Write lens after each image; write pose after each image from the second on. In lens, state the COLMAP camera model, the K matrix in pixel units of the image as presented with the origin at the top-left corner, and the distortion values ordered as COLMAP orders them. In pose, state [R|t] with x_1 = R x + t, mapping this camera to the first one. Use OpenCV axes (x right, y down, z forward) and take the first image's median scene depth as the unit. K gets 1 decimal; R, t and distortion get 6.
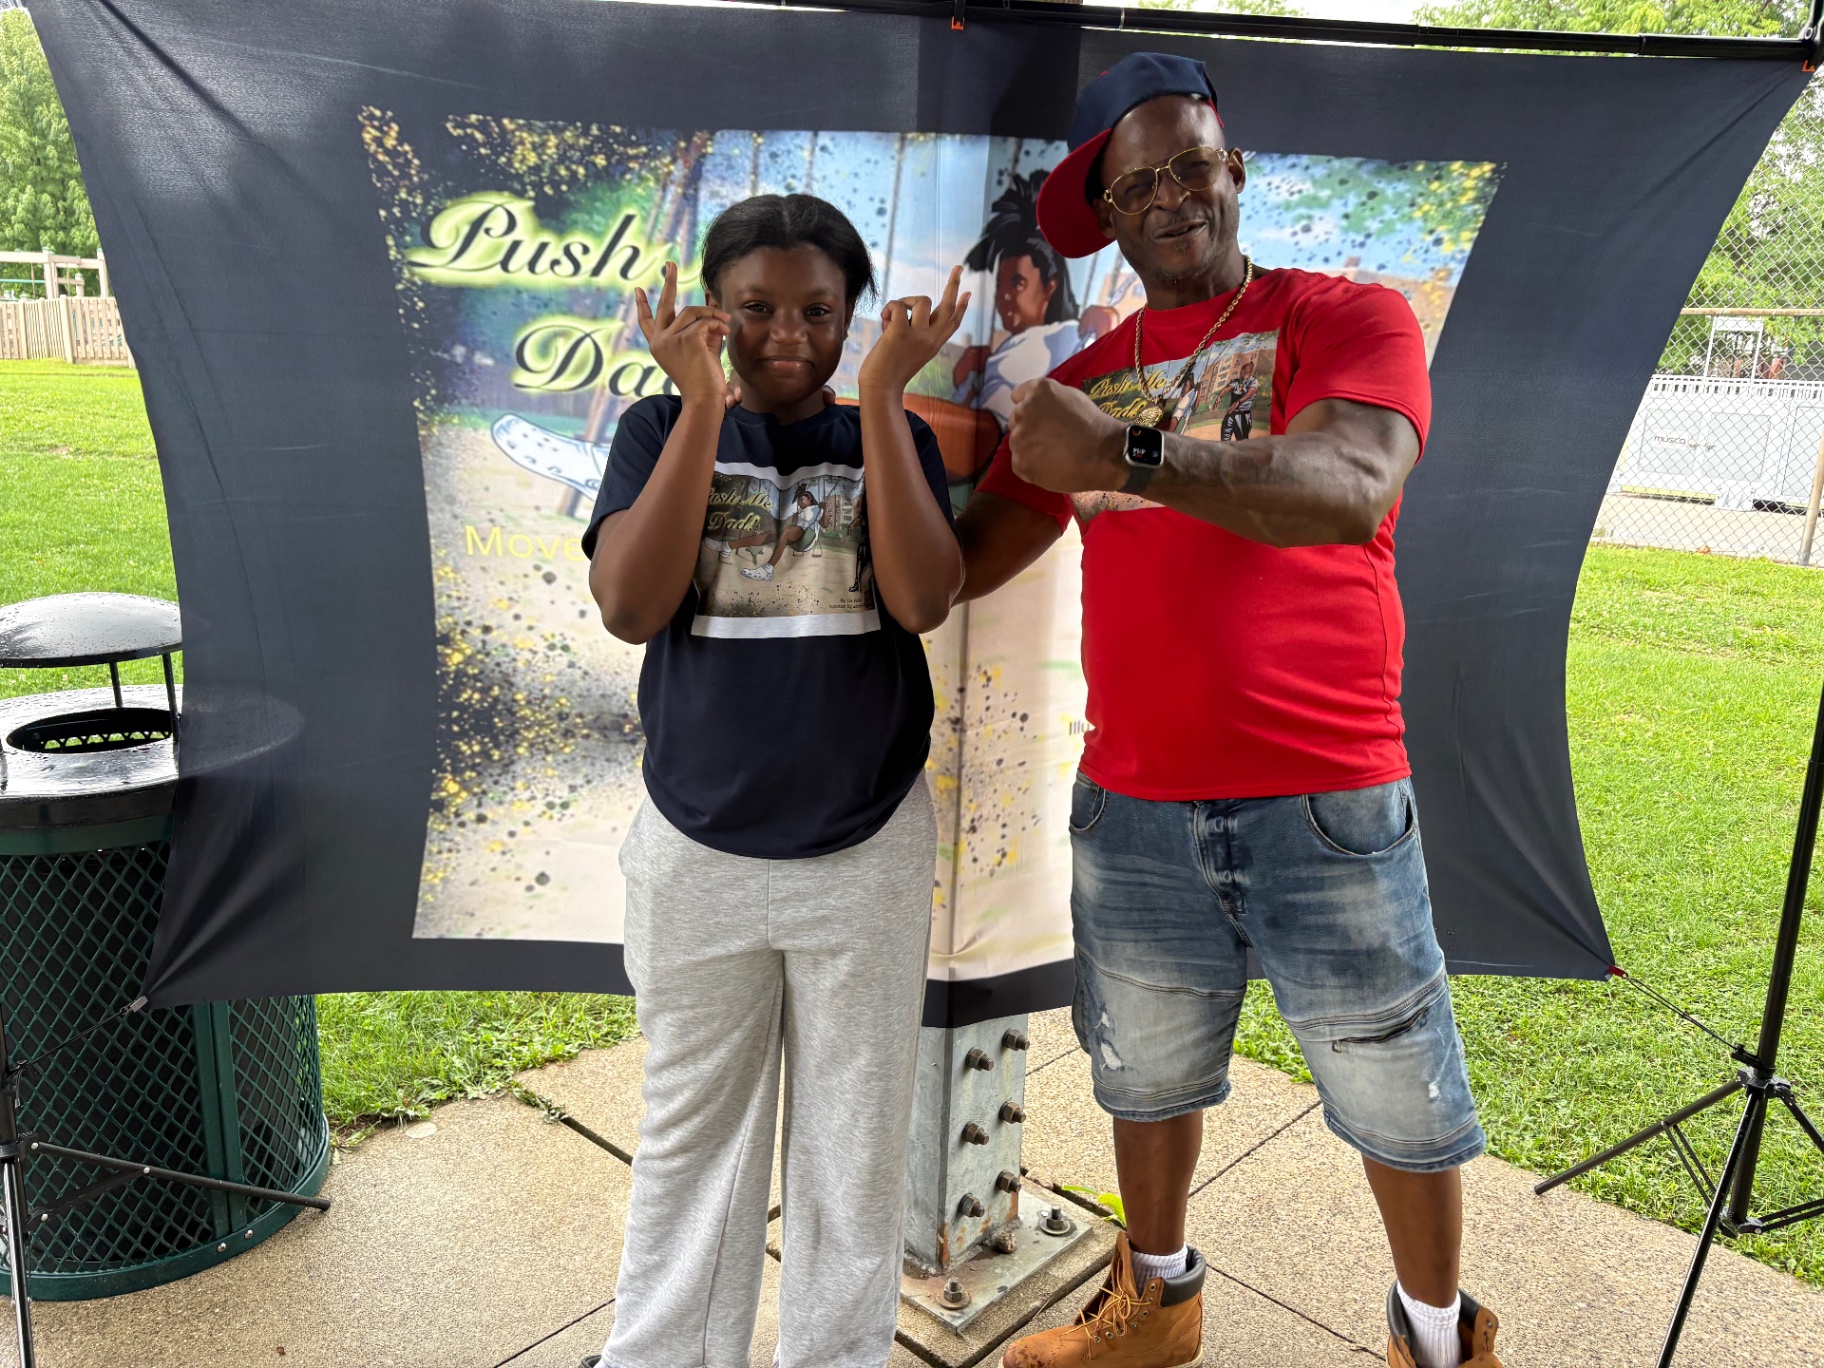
lens RADIAL K [[1323.0, 0, 916.6], [0, 1323.0, 685.4], [0, 0, 1]] dist [0.020092, -0.013840]
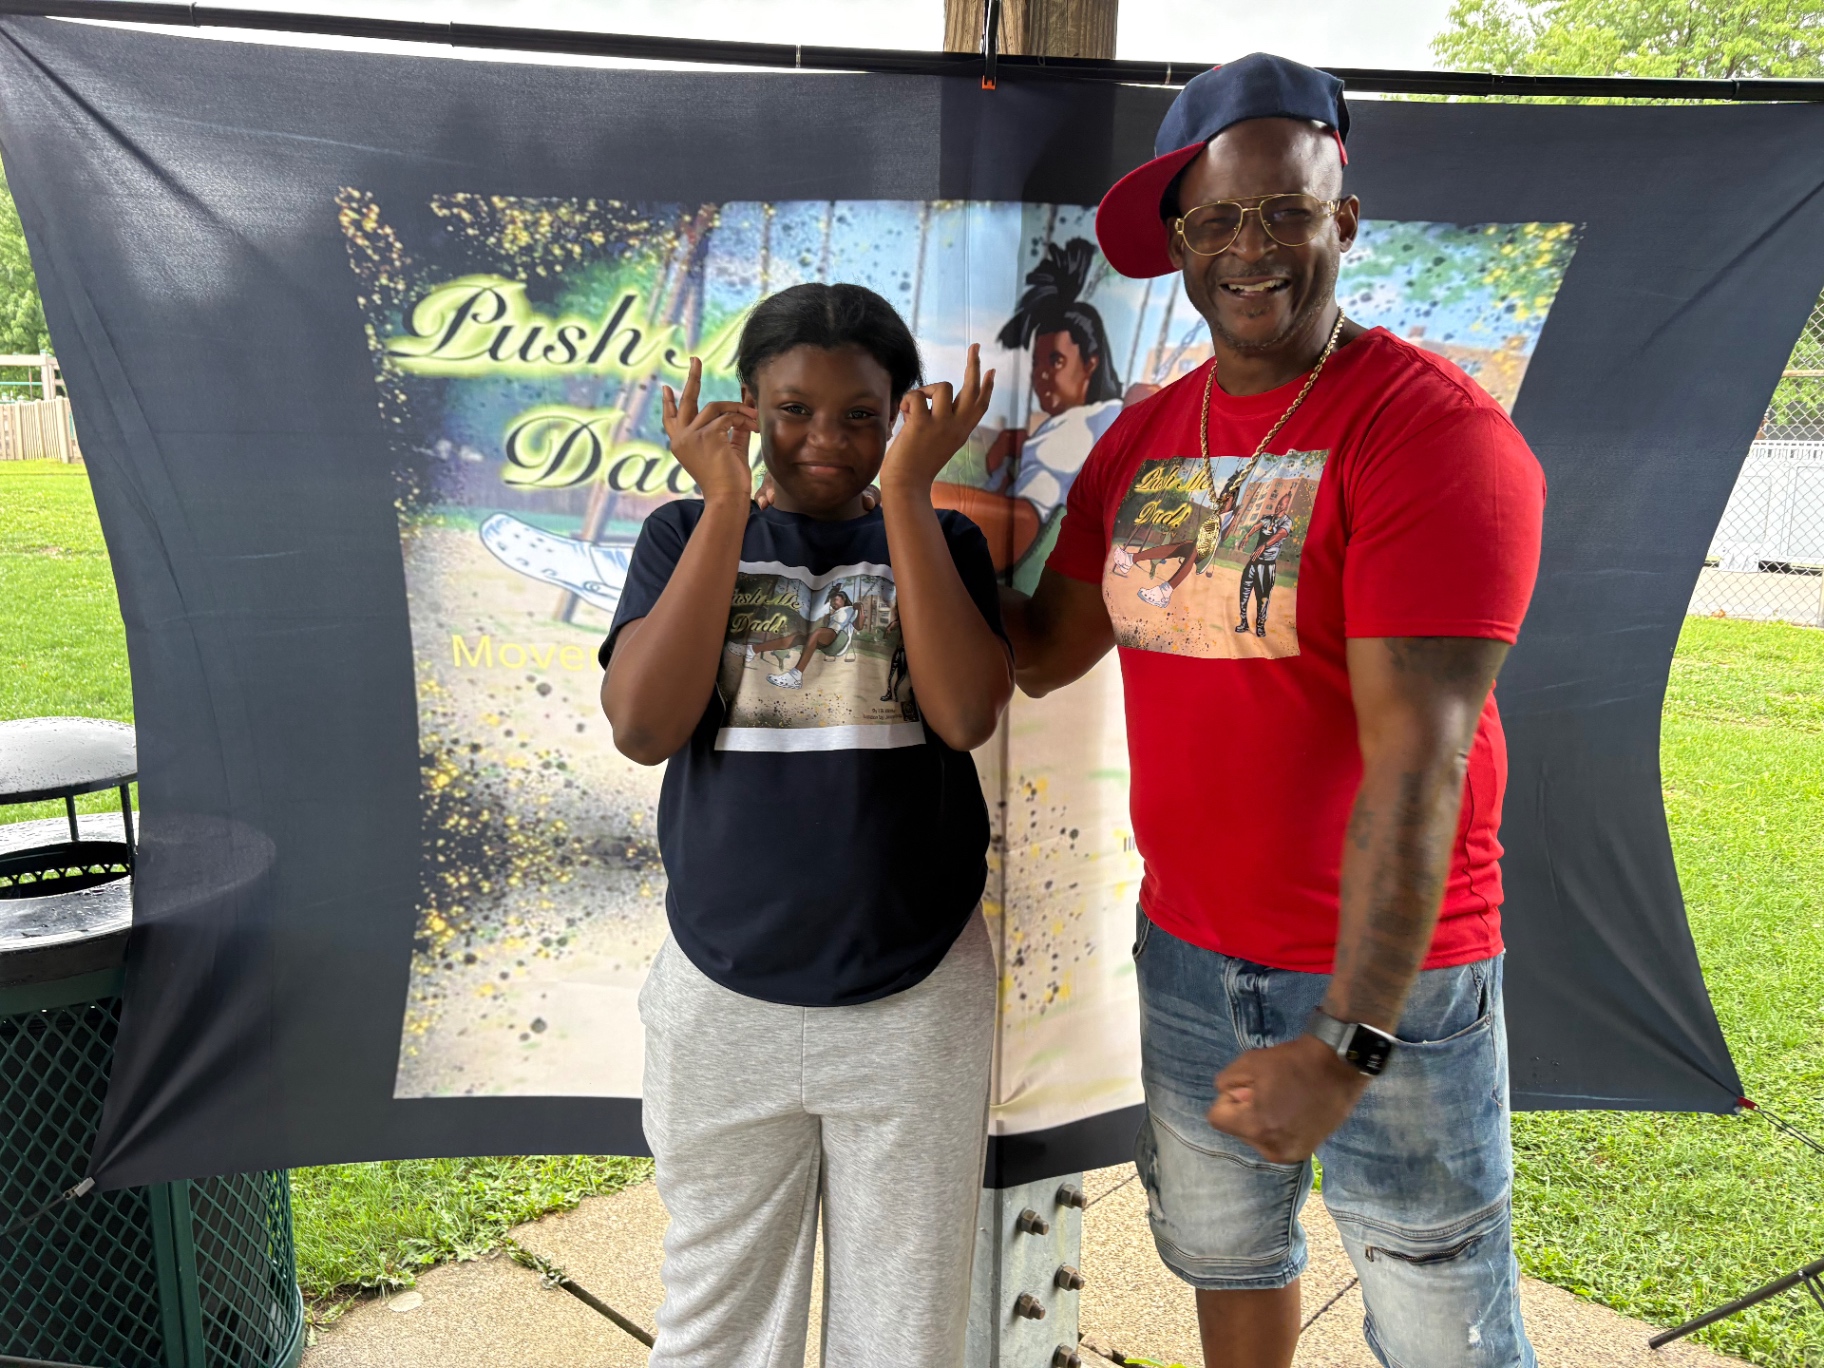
lens RADIAL K [[1323.0, 0, 914.3], [0, 1323.0, 681.5], [0, 0, 1]] dist [0.020092, -0.013840]
pose [[0.999756, -0.022096, 0.000199, -0.024627], [0.022067, 0.997906, -0.060805, -0.027006], [0.001145, 0.060794, 0.998150, 0.096170]]
